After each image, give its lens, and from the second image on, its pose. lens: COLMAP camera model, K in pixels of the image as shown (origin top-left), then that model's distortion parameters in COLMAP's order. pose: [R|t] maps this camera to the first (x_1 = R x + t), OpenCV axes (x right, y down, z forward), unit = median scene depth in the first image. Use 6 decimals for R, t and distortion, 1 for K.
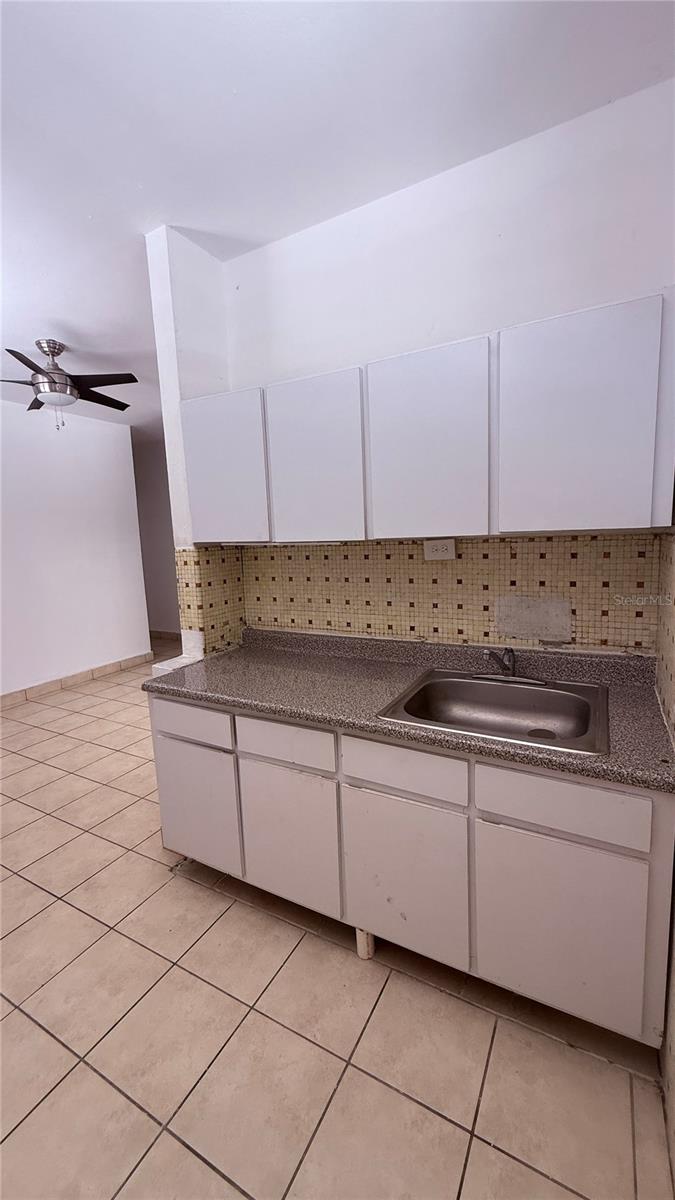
lens RADIAL K [[479.5, 0, 334.9], [0, 479.5, 595.2], [0, 0, 1]] dist [-0.000074, 0.000028]
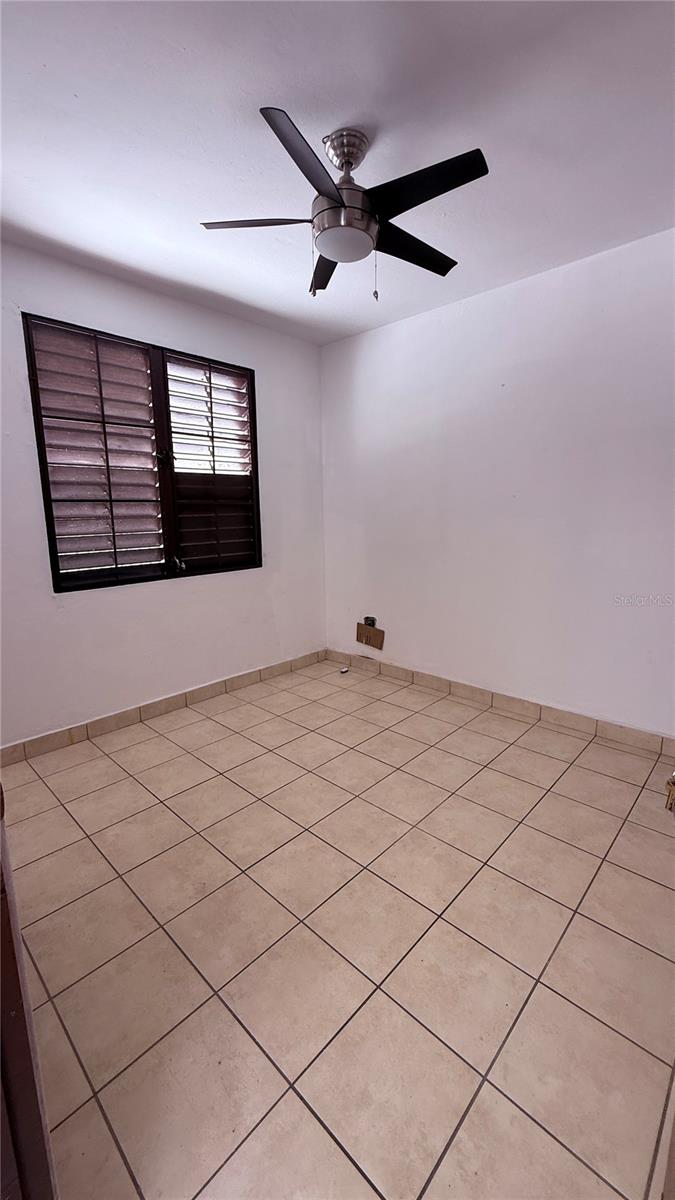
lens RADIAL K [[479.5, 0, 334.9], [0, 479.5, 595.2], [0, 0, 1]] dist [-0.000074, 0.000028]
pose [[-0.245024, 0.206411, -0.947290, 0.072053], [-0.099986, 0.966484, 0.236455, -0.128758], [0.964348, 0.152653, -0.216173, 1.175869]]
